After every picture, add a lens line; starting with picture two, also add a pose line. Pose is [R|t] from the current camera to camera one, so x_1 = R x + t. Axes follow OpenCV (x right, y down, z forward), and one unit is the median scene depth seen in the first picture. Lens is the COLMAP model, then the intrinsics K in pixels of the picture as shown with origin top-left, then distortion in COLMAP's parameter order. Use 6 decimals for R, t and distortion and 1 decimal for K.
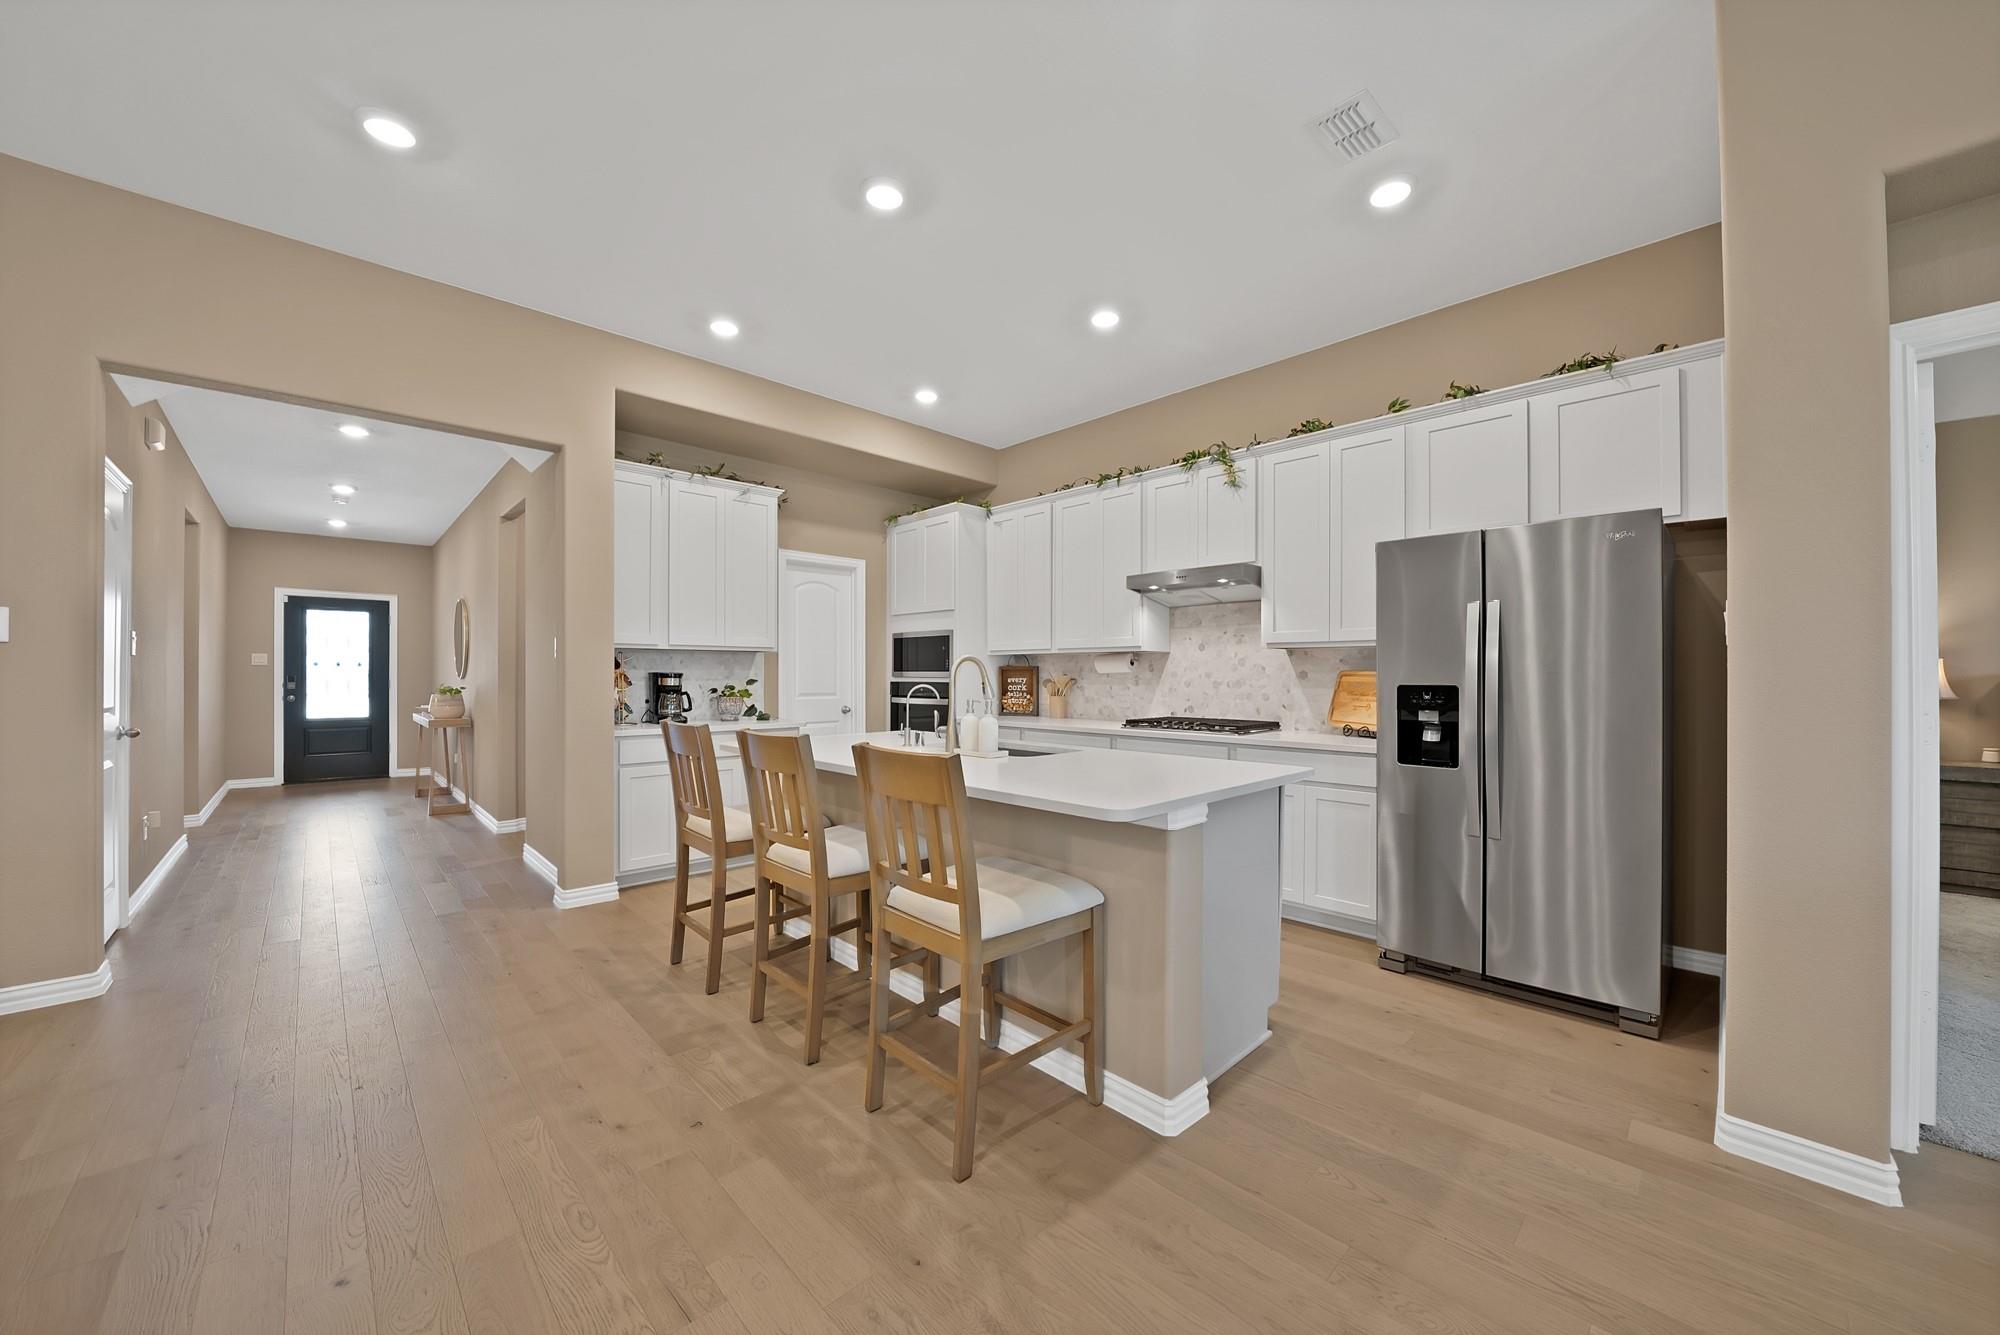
lens RADIAL K [[707.5, 0, 1017.3], [0, 707.5, 670.3], [0, 0, 1]] dist [-0.024188, 0.001783]
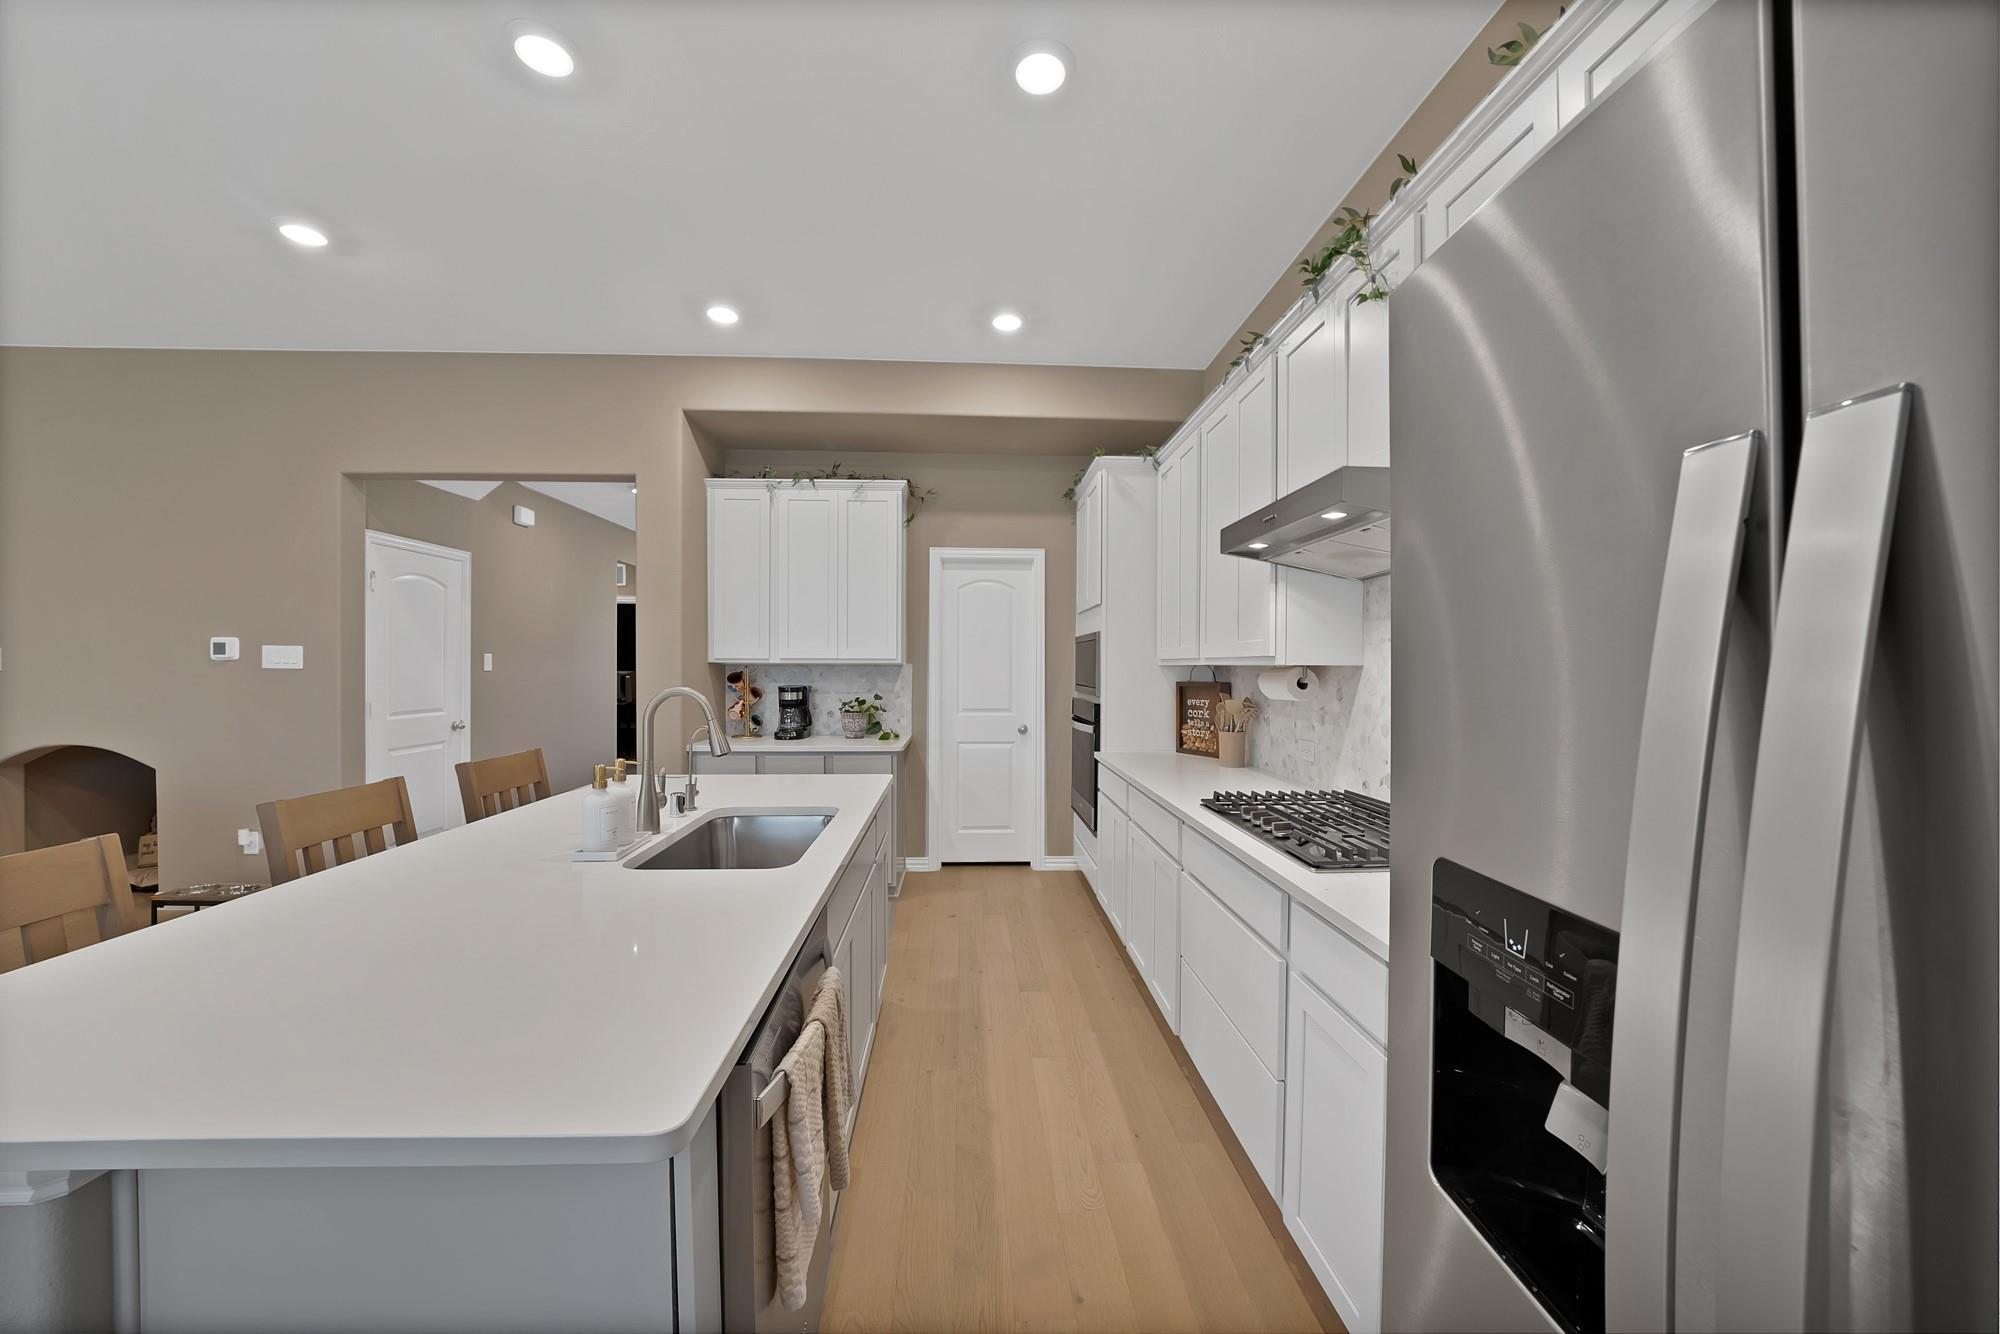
lens RADIAL K [[707.5, 0, 999.5], [0, 707.5, 670.6], [0, 0, 1]] dist [-0.024188, 0.001783]
pose [[0.744207, 0.006744, -0.667915, 0.279668], [-0.001913, 0.999966, 0.007964, -0.019930], [0.667946, -0.004649, 0.744195, 0.336937]]
